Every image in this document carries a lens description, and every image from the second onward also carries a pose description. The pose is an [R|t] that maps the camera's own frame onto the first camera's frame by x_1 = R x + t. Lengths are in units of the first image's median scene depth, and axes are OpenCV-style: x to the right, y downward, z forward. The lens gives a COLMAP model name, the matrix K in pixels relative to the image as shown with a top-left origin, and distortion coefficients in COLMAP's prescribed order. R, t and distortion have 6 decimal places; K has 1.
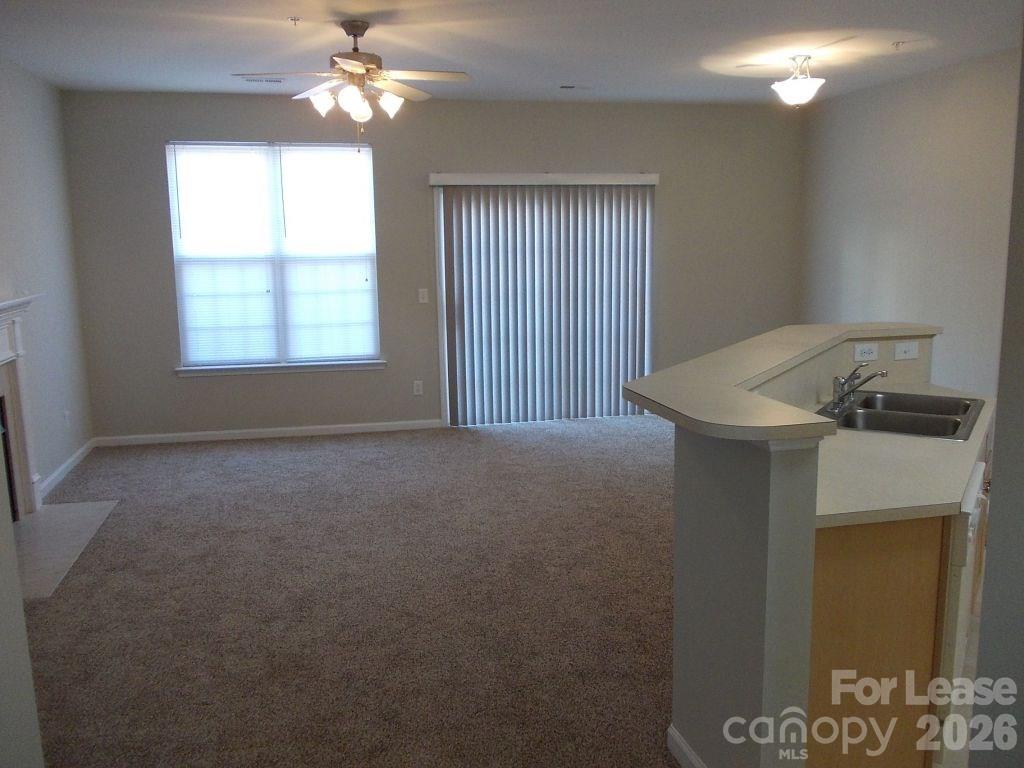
lens RADIAL K [[862.4, 0, 514.6], [0, 862.4, 386.6], [0, 0, 1]] dist [-0.013296, -0.011395]
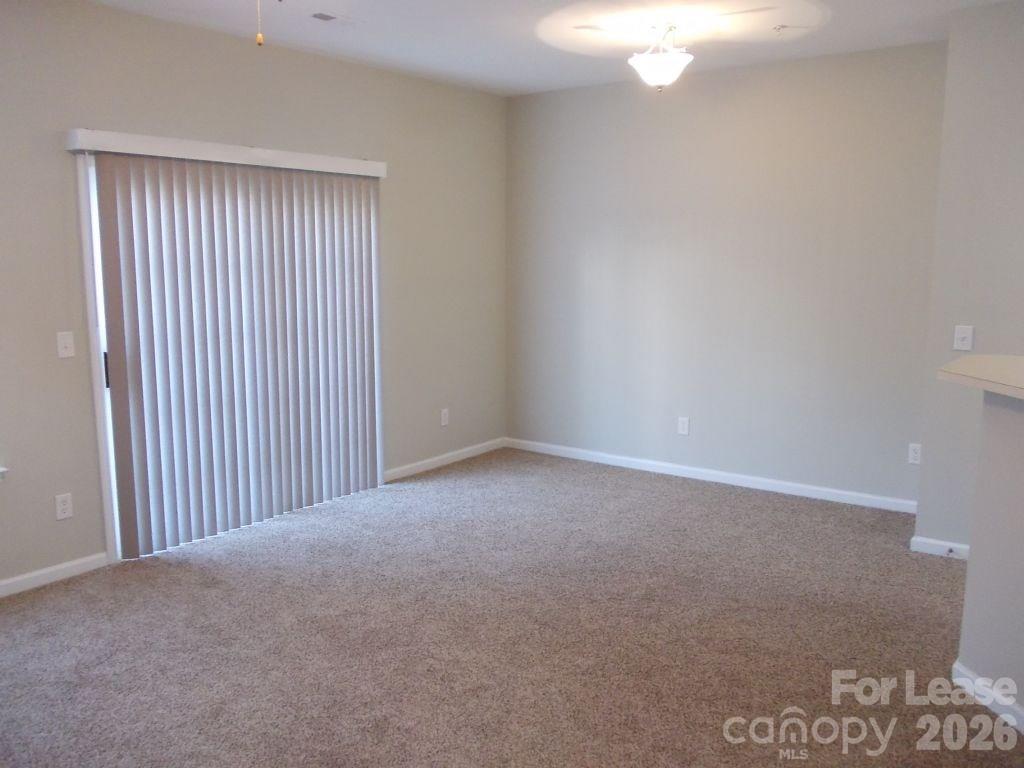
lens RADIAL K [[858.4, 0, 512.0], [0, 858.4, 384.0], [0, 0, 1]] dist [-0.022615, -0.010372]
pose [[0.758990, -0.083836, 0.645683, -0.286928], [0.095095, 0.995315, 0.017450, -0.071036], [-0.644121, 0.048157, 0.763406, 0.447564]]
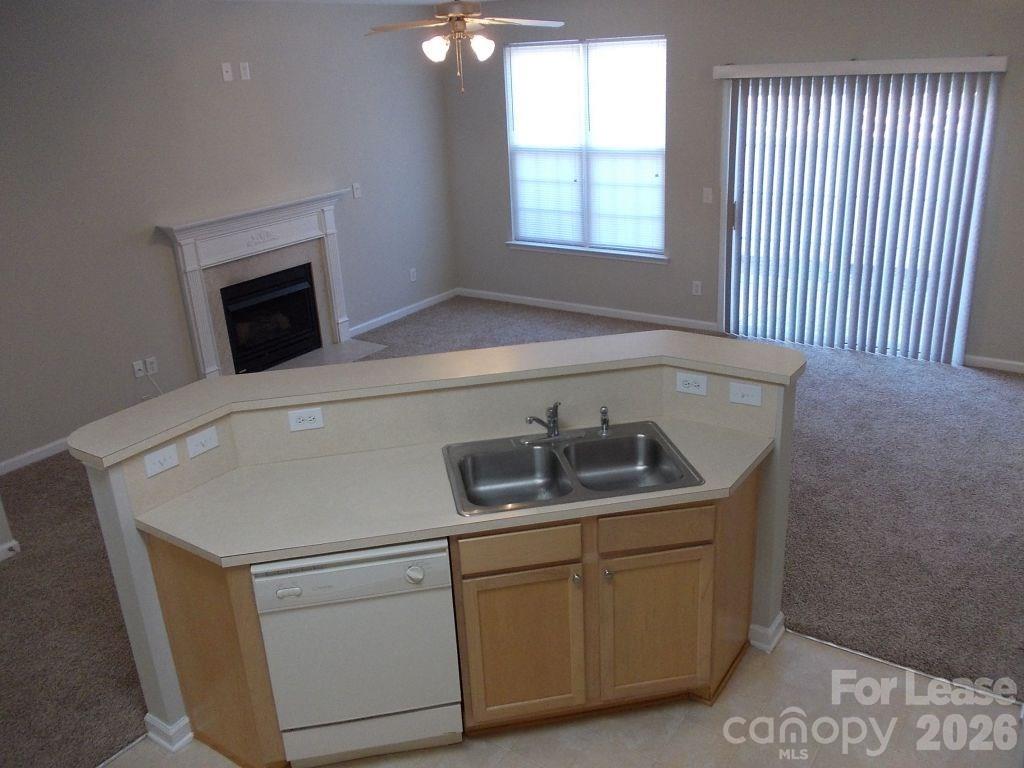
lens RADIAL K [[858.4, 0, 512.0], [0, 858.4, 384.0], [0, 0, 1]] dist [-0.022615, -0.010372]
pose [[0.677322, 0.242805, -0.694464, 0.539761], [-0.086649, 0.963726, 0.252437, -0.145499], [0.730566, -0.110806, 0.673791, 0.194881]]
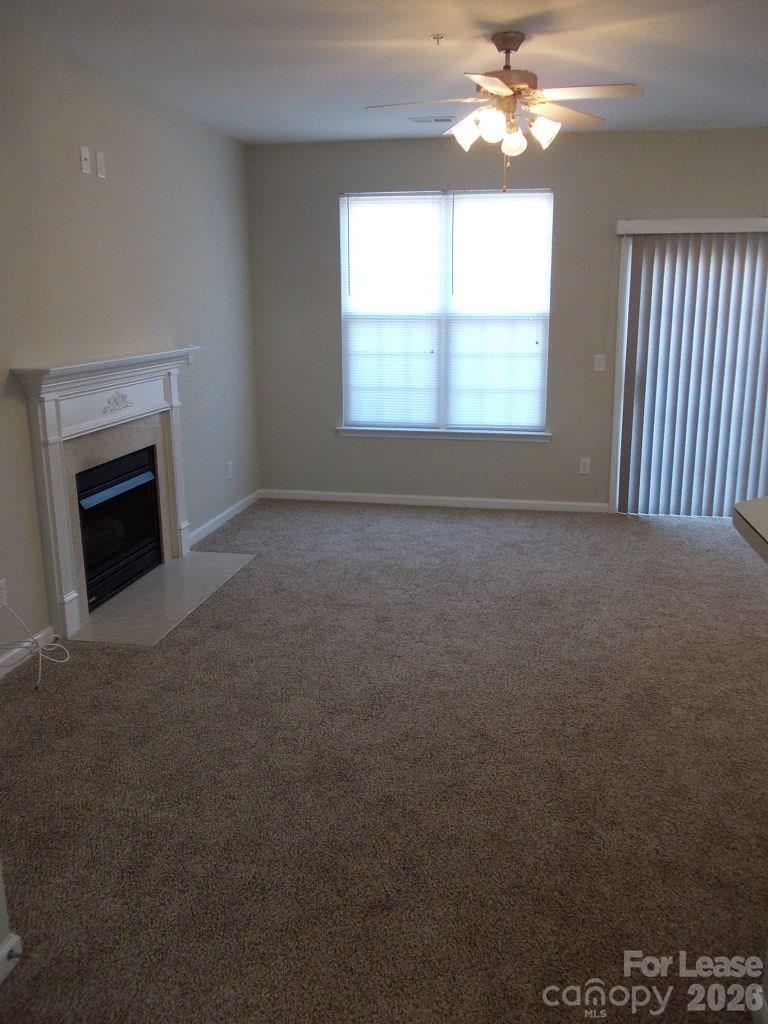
lens RADIAL K [[862.4, 0, 384.0], [0, 862.4, 512.0], [0, 0, 1]] dist [-0.013296, -0.011395]
pose [[0.915775, 0.102453, -0.388407, 0.058137], [-0.075315, 0.993573, 0.084506, -0.013307], [0.394568, -0.048136, 0.917605, 0.112604]]
